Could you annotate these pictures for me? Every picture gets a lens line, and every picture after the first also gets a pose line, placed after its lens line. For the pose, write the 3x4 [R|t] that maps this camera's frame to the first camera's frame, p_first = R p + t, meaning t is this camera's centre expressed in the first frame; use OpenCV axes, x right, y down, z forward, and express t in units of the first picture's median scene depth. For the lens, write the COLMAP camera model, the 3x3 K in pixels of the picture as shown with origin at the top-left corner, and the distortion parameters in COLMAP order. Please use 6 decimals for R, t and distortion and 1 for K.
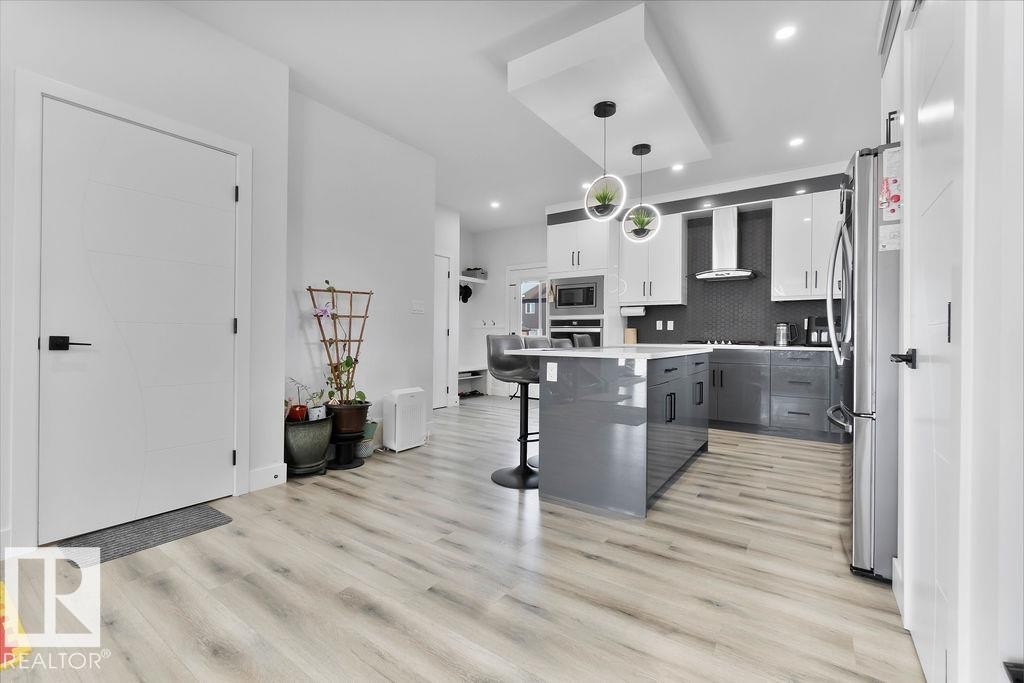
lens RADIAL K [[438.5, 0, 509.2], [0, 438.5, 336.7], [0, 0, 1]] dist [-0.002080, -0.000068]
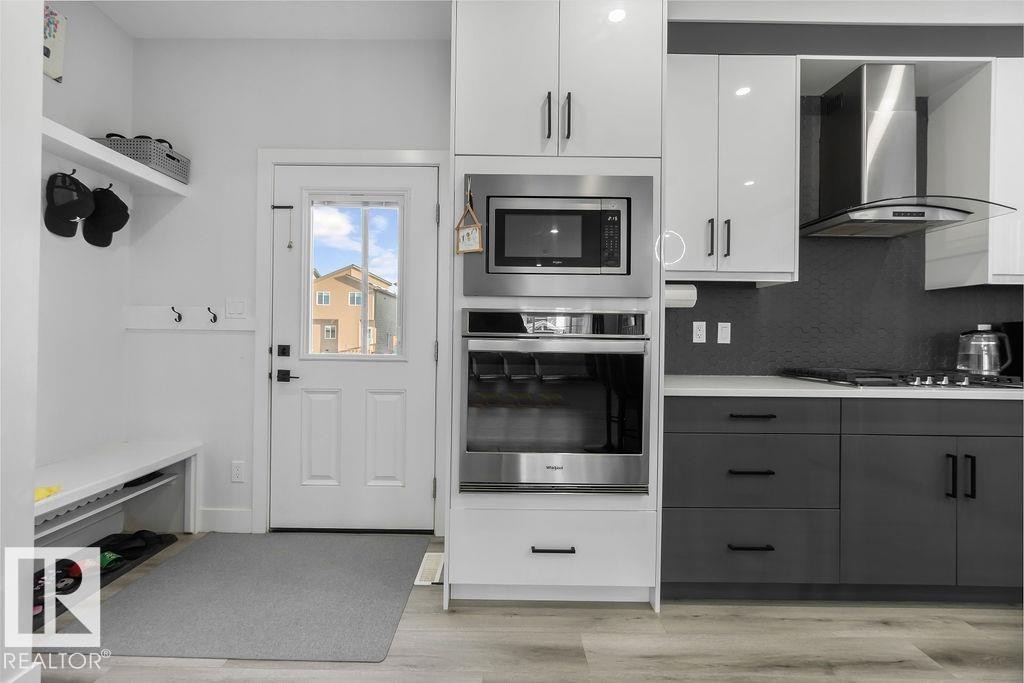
lens RADIAL K [[438.5, 0, 512.0], [0, 438.5, 336.1], [0, 0, 1]] dist [-0.002080, -0.000068]
pose [[0.815811, 0.003229, 0.578310, -0.052135], [-0.004485, 0.999990, 0.000744, -0.021322], [-0.578301, -0.003201, 0.815817, 0.737315]]
